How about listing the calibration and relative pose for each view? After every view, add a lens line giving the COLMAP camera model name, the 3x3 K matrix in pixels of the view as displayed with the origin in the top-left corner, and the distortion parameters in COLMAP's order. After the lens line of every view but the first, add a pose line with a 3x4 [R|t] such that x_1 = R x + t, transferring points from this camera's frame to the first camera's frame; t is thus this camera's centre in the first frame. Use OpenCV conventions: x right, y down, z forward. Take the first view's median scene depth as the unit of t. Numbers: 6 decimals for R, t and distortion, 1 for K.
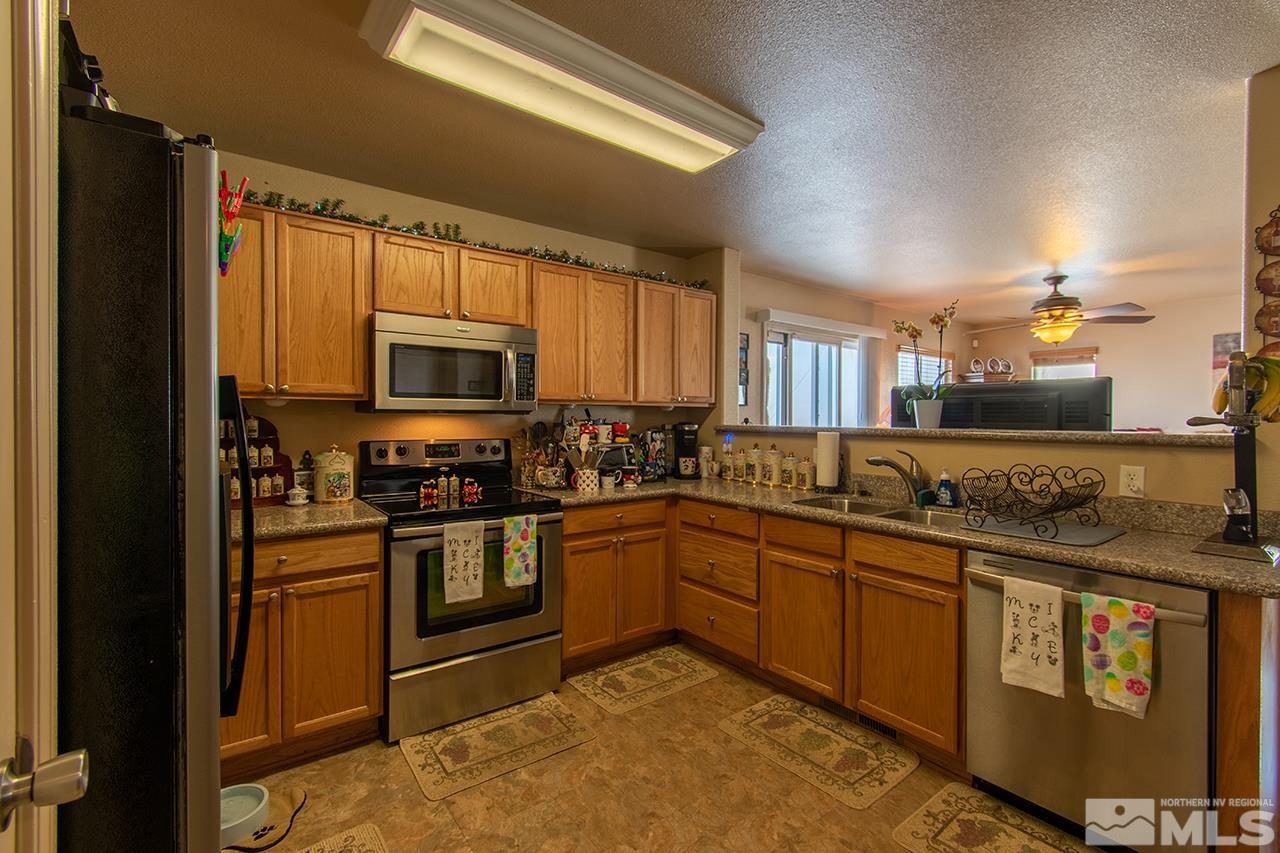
lens RADIAL K [[565.8, 0, 647.9], [0, 565.8, 422.5], [0, 0, 1]] dist [0.007899, -0.004174]
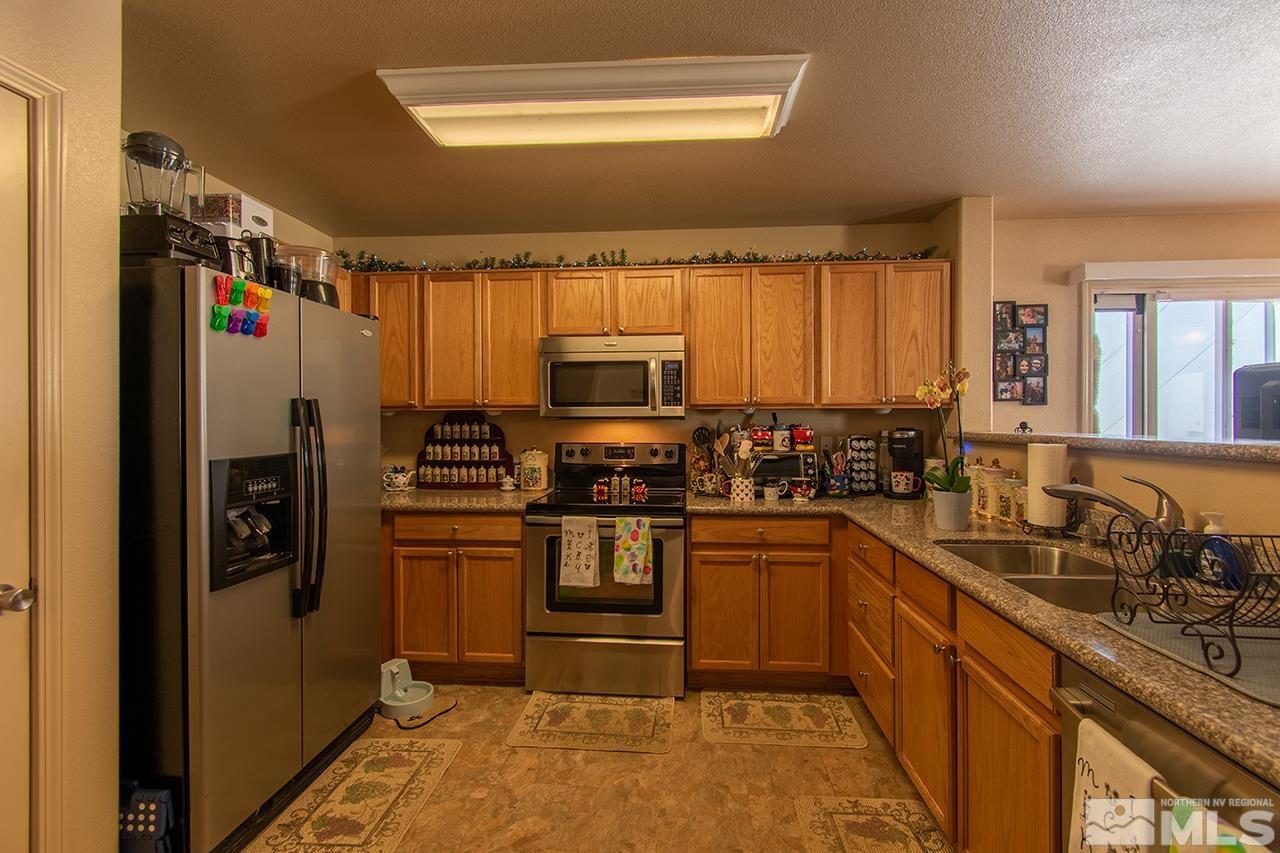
lens RADIAL K [[565.8, 0, 647.2], [0, 565.8, 422.8], [0, 0, 1]] dist [0.007899, -0.004174]
pose [[0.745332, -0.002811, -0.666688, 0.453009], [-0.001447, 0.999982, -0.005833, -0.003529], [0.666692, 0.005312, 0.745314, 0.215216]]
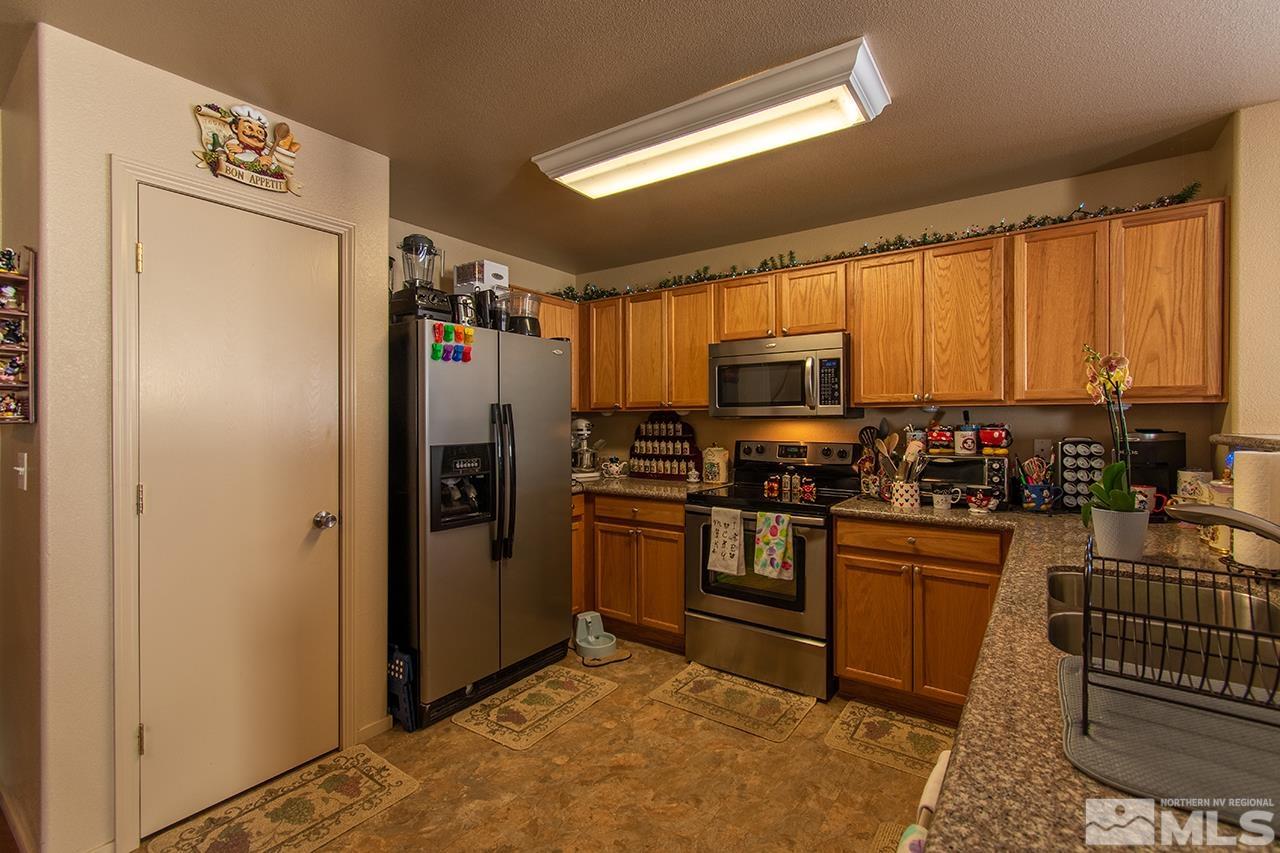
lens RADIAL K [[565.8, 0, 647.6], [0, 565.8, 422.1], [0, 0, 1]] dist [0.007899, -0.004174]
pose [[0.300453, -0.002259, -0.953794, 0.675398], [-0.006326, 0.999970, -0.004361, -0.002773], [0.953776, 0.007344, 0.300430, 0.406244]]
